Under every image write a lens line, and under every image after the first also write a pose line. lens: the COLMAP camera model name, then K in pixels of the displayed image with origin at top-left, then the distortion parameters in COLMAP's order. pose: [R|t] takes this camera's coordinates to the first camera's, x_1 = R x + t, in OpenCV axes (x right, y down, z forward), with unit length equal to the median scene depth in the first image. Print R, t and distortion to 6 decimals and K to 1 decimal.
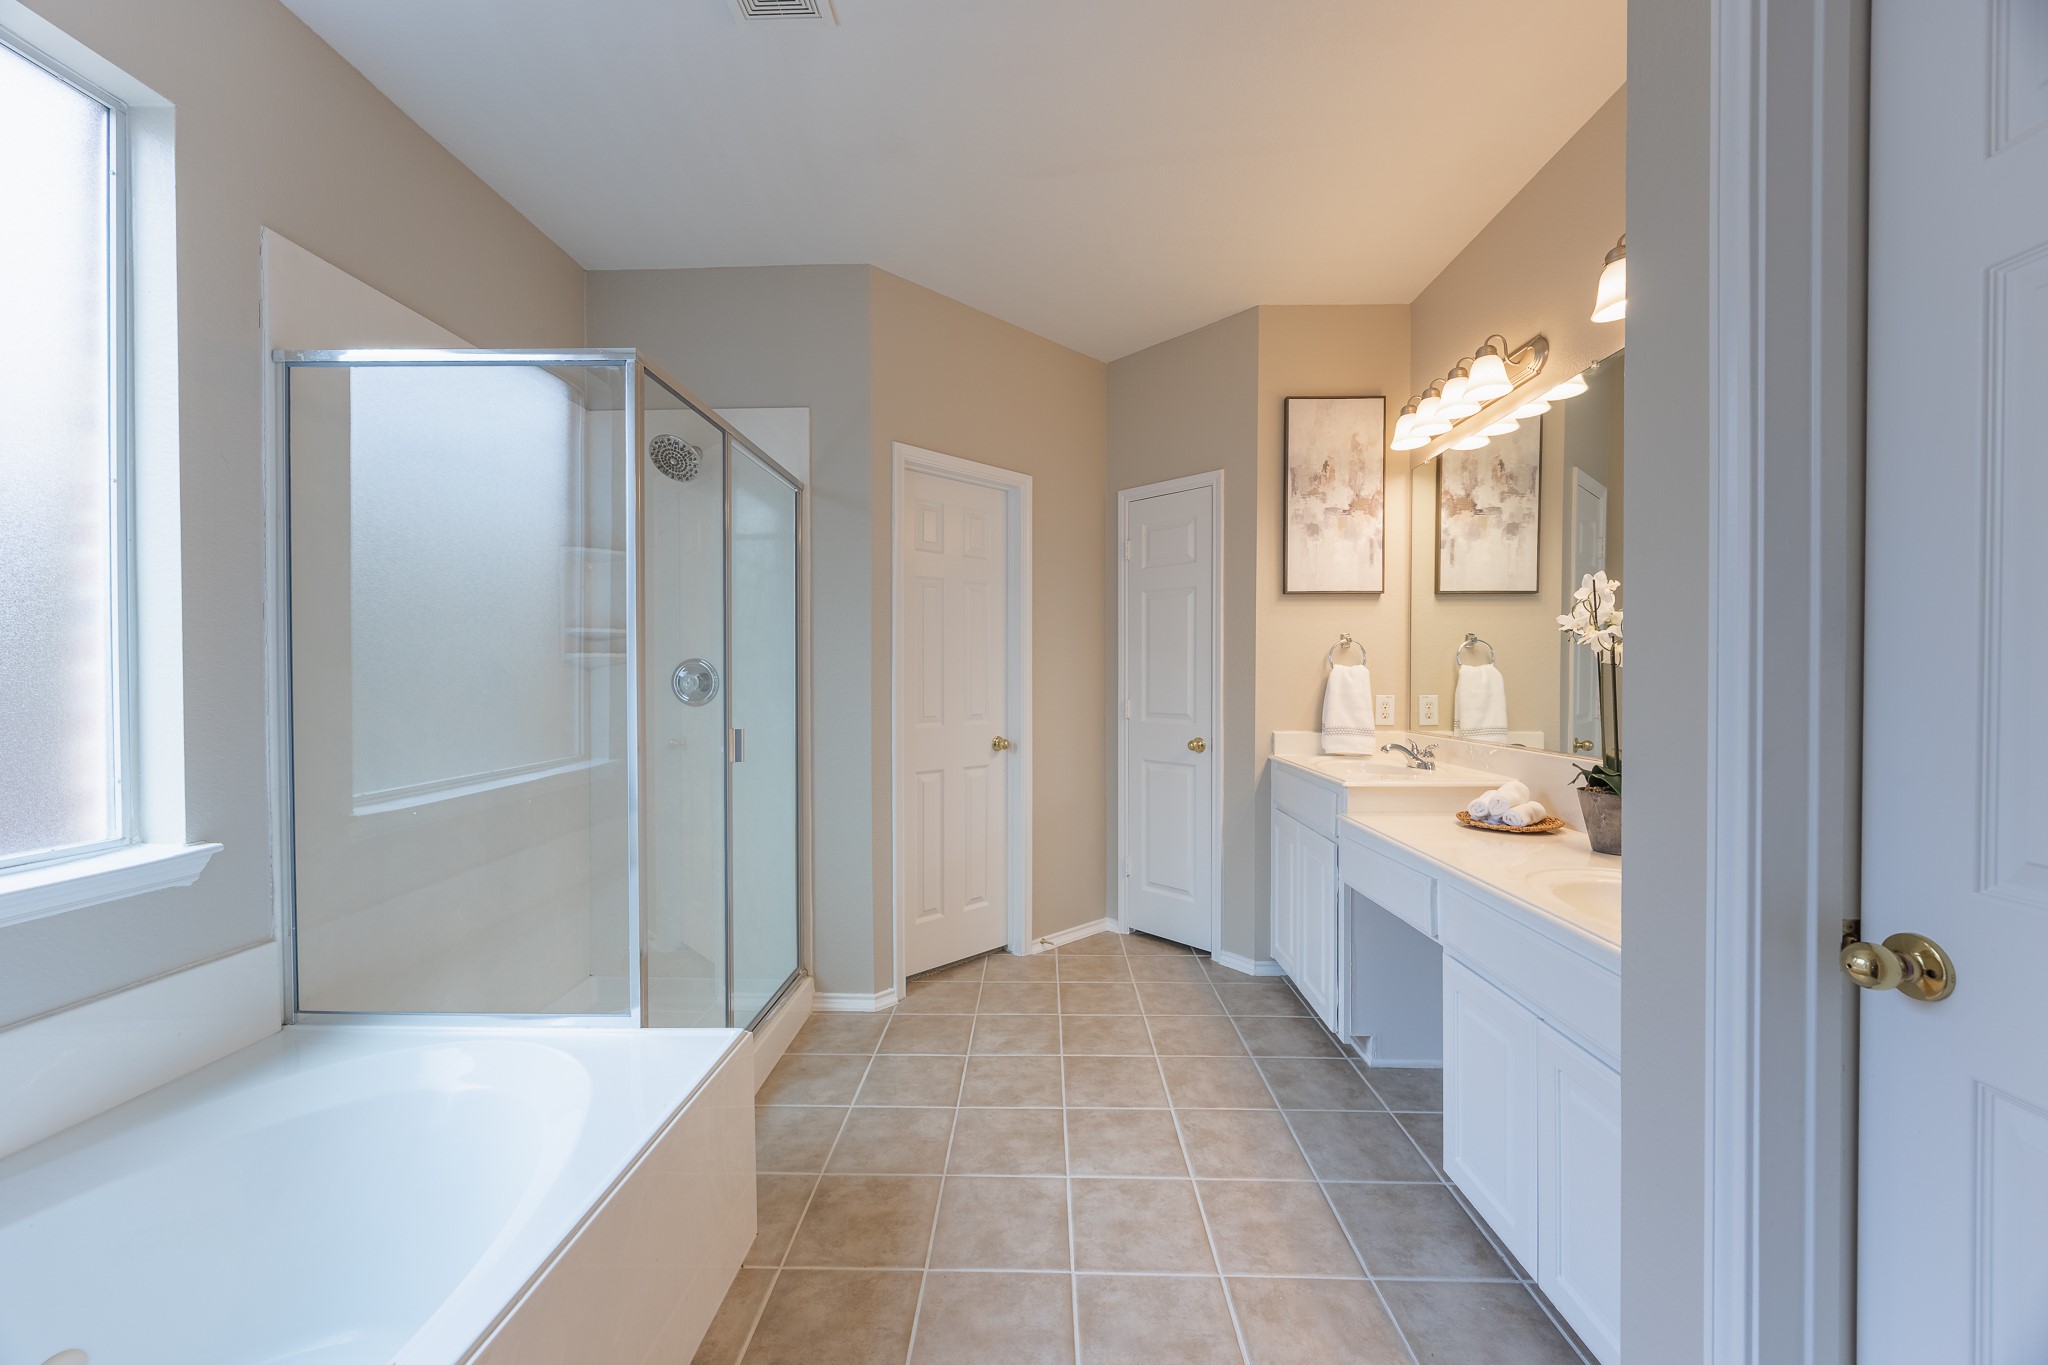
lens RADIAL K [[801.9, 0, 1018.9], [0, 801.9, 688.1], [0, 0, 1]] dist [-0.000107, 0.000108]
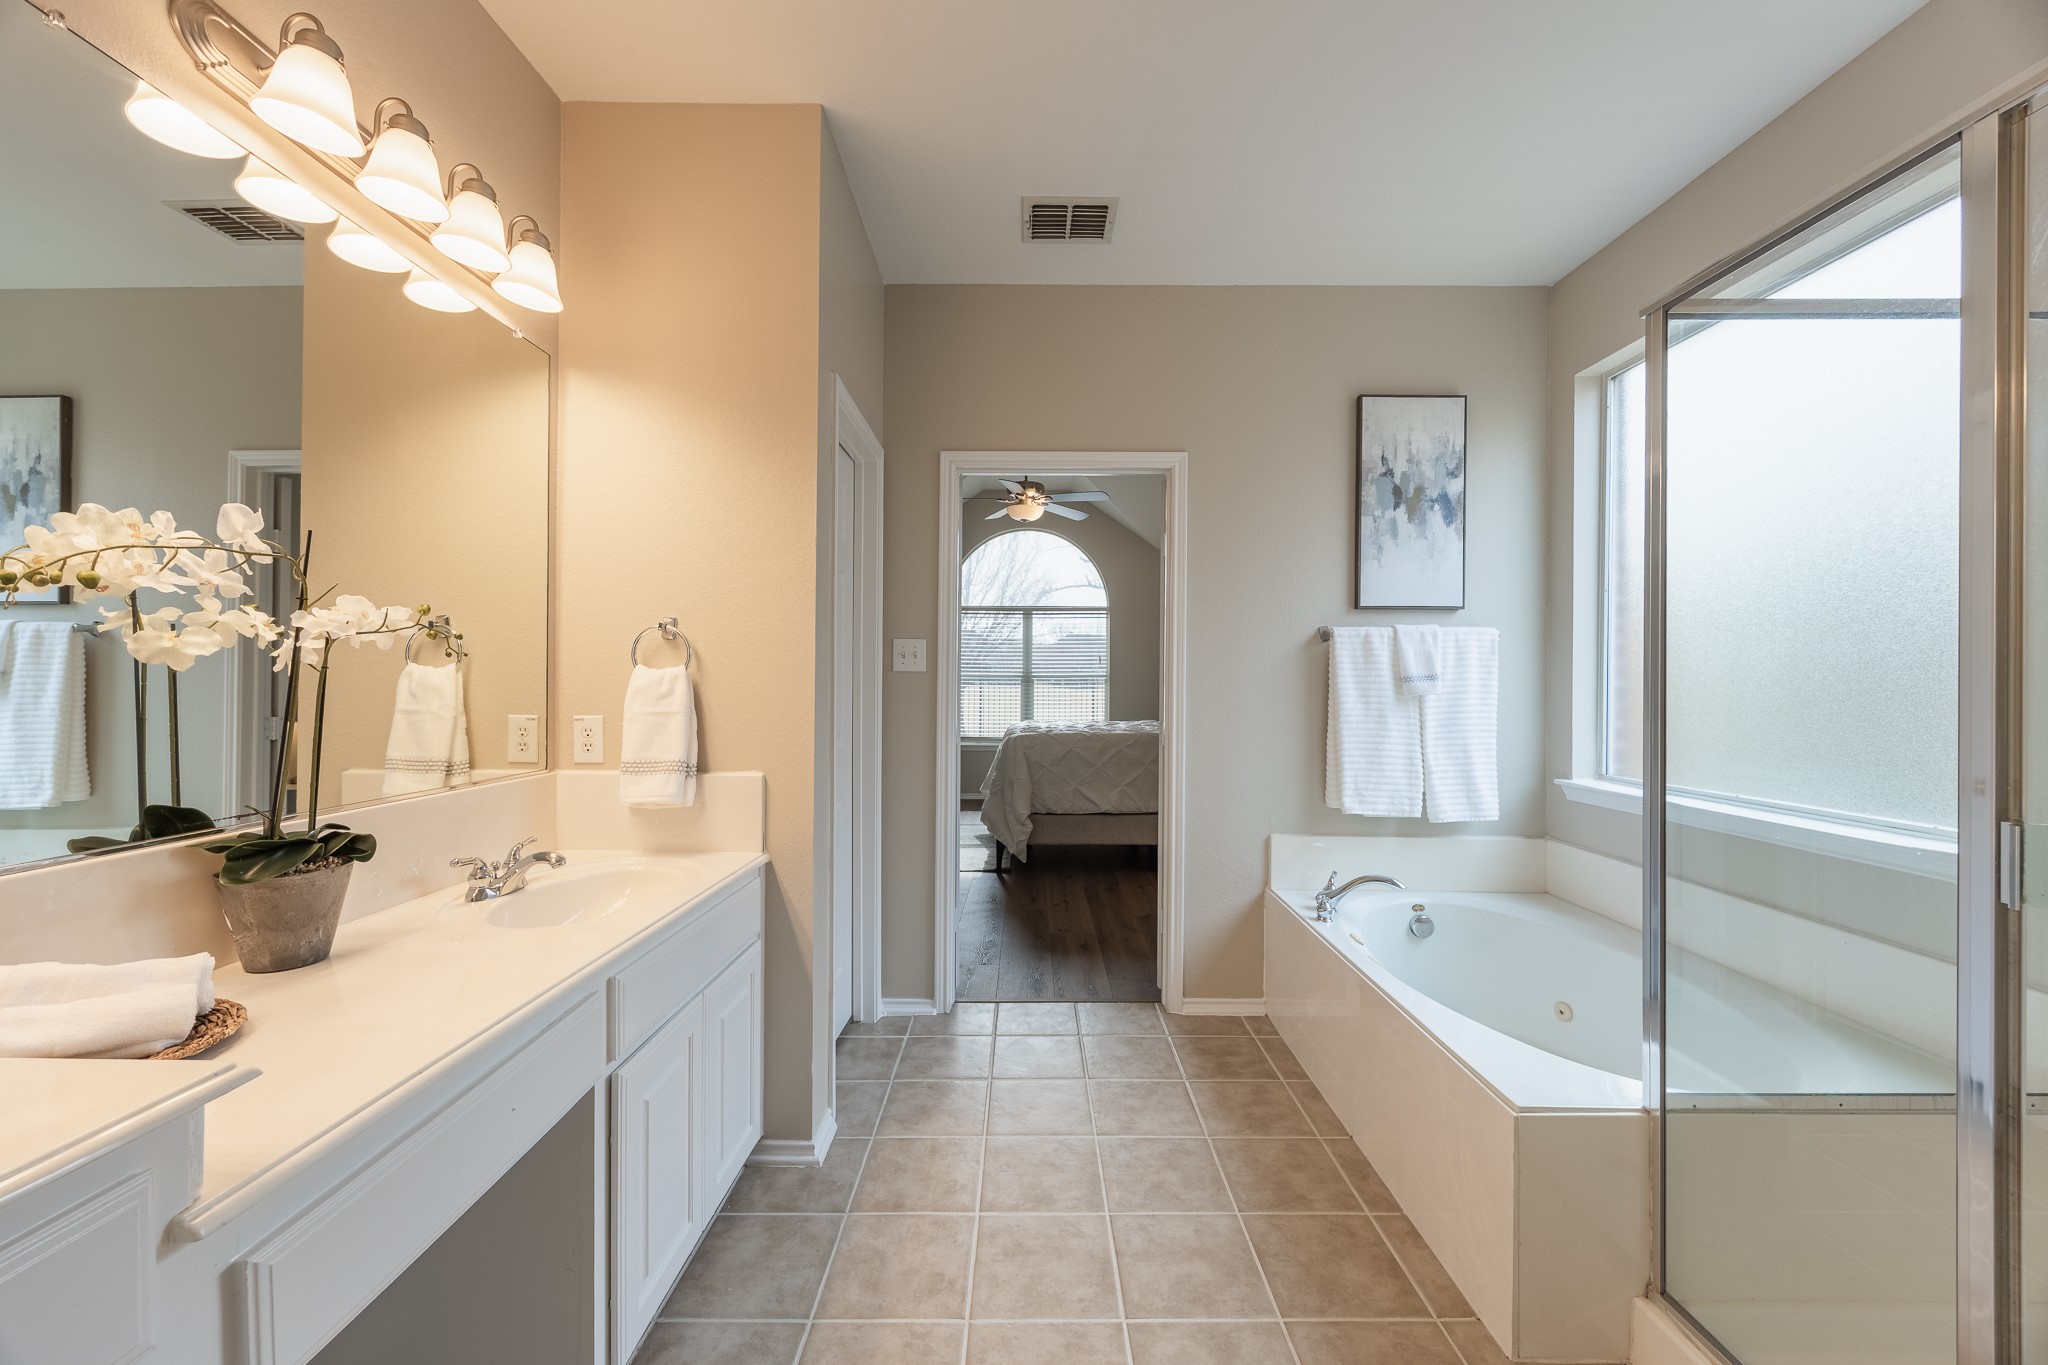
lens RADIAL K [[801.9, 0, 1029.1], [0, 801.9, 682.4], [0, 0, 1]] dist [-0.000107, 0.000108]
pose [[-0.999437, 0.001726, -0.033498, 0.217238], [0.001403, 0.999952, 0.009672, -0.029336], [0.033513, 0.009620, -0.999392, 2.007446]]
